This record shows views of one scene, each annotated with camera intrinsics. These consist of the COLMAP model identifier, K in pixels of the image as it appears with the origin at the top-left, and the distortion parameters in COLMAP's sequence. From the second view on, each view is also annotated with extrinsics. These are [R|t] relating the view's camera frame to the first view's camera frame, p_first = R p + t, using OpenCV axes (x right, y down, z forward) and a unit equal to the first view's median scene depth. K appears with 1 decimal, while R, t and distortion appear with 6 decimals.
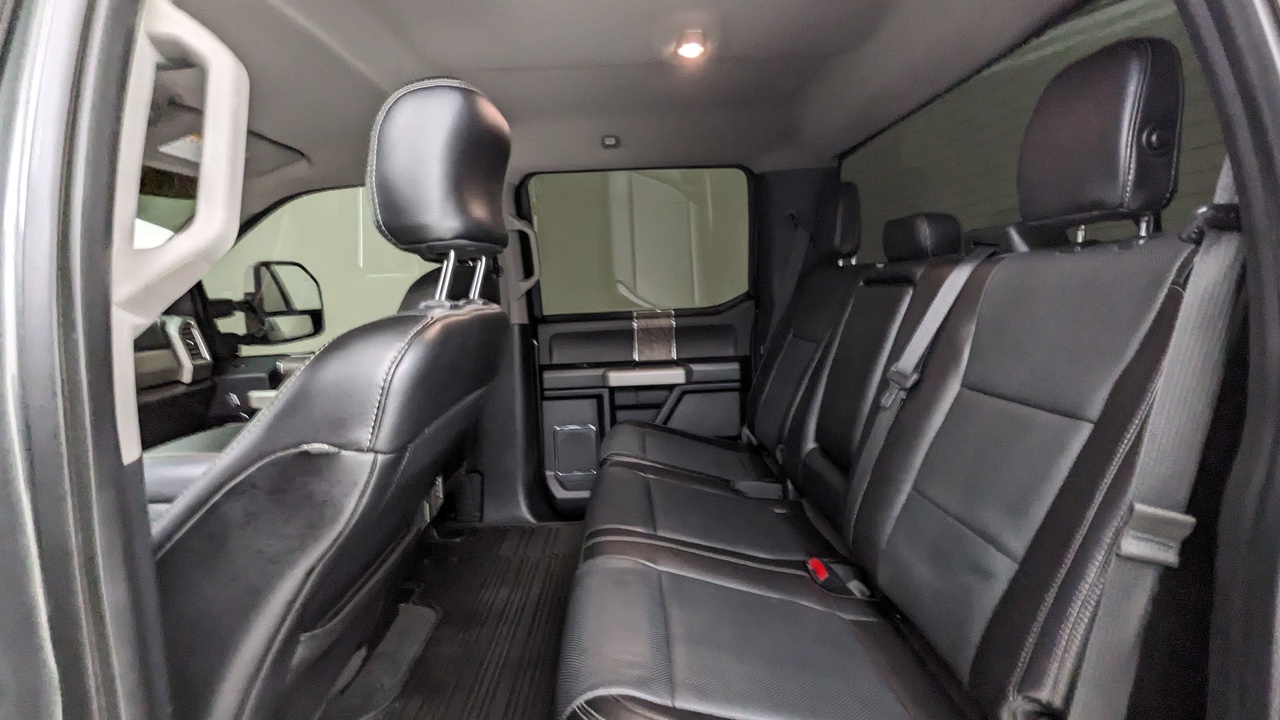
lens RADIAL K [[594.9, 0, 633.5], [0, 594.9, 367.5], [0, 0, 1]] dist [0.003959, 0.001109]
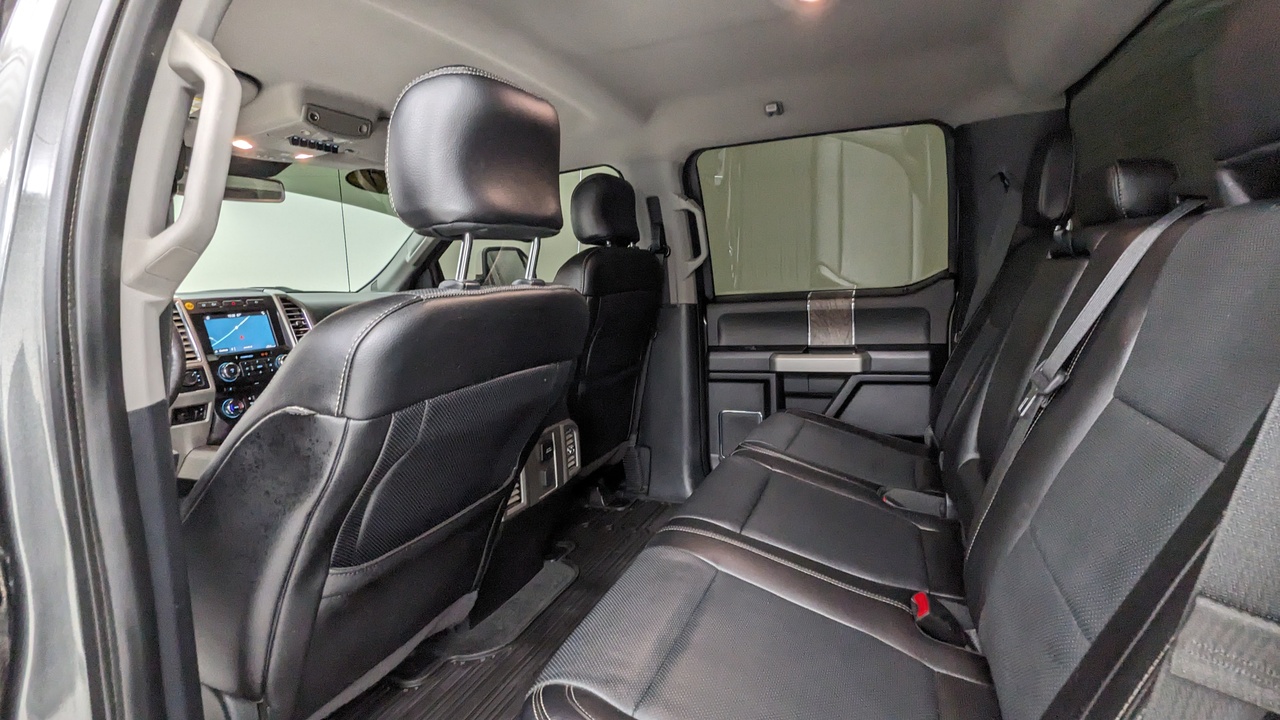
lens RADIAL K [[594.9, 0, 645.9], [0, 594.9, 363.7], [0, 0, 1]] dist [0.003959, 0.001109]
pose [[0.923793, 0.048977, -0.379746, 0.140456], [-0.038832, 0.998656, 0.034335, -0.005075], [0.380917, -0.016973, 0.924453, 0.053040]]
